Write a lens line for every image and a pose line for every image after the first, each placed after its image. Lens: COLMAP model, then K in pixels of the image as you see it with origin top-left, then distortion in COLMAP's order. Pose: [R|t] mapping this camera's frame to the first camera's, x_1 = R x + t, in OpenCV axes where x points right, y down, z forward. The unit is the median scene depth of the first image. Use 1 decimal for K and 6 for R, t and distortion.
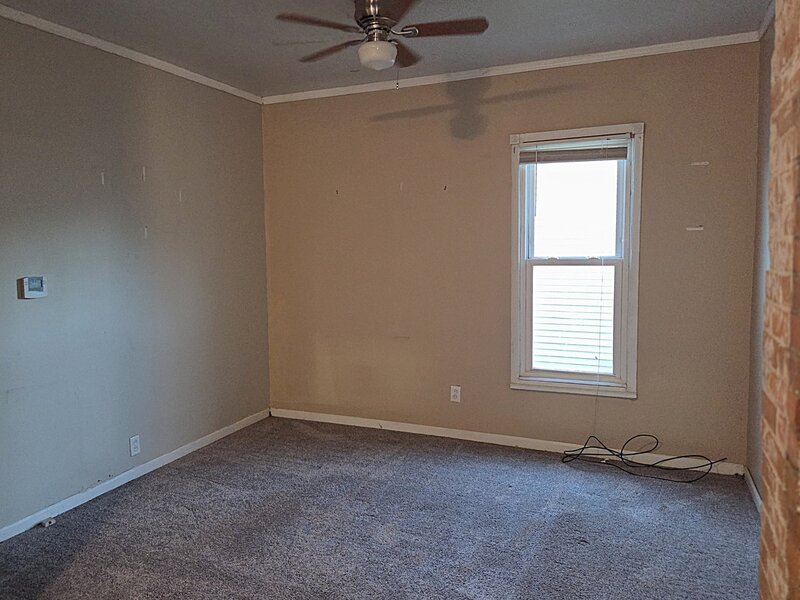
lens RADIAL K [[615.4, 0, 357.5], [0, 615.4, 292.4], [0, 0, 1]] dist [0.064551, -0.043389]
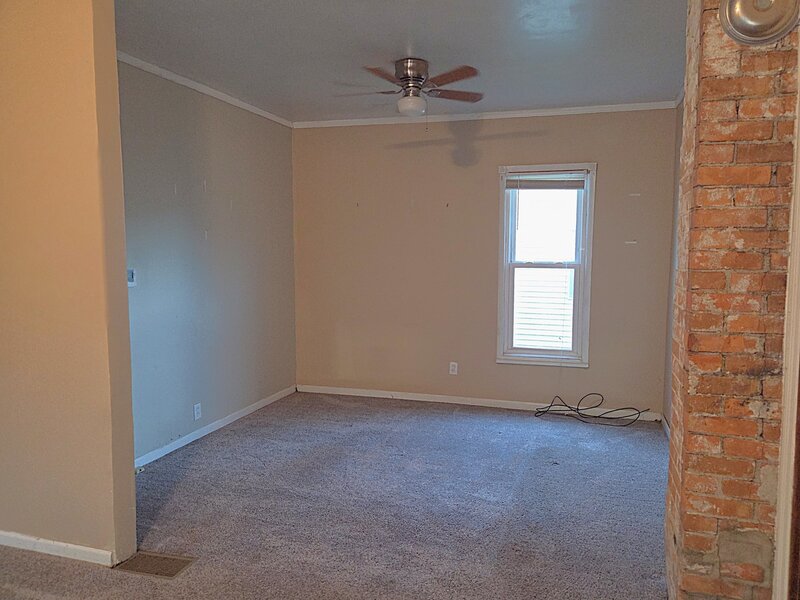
lens RADIAL K [[571.8, 0, 419.6], [0, 571.8, 300.5], [0, 0, 1]] dist [0.057294, -0.007607]
pose [[0.987937, 0.006894, 0.154703, -0.106481], [-0.008818, 0.999892, 0.011751, 0.013885], [-0.154605, -0.012973, 0.987891, -0.170107]]
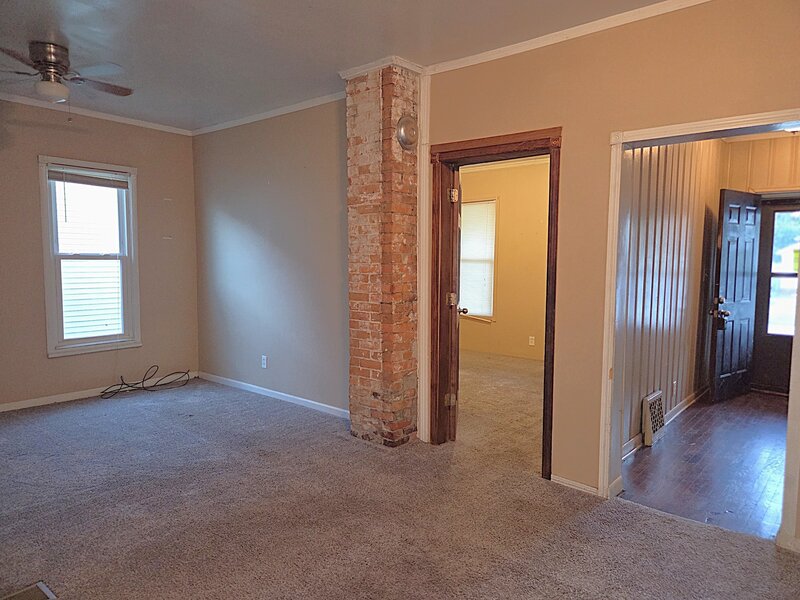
lens RADIAL K [[540.9, 0, 400.2], [0, 540.9, 299.1], [0, 0, 1]] dist [0.036901, -0.012538]
pose [[0.273799, -0.064697, 0.959609, -0.674320], [0.058129, 0.997024, 0.050634, 0.023790], [-0.960029, 0.041917, 0.276745, 0.002873]]
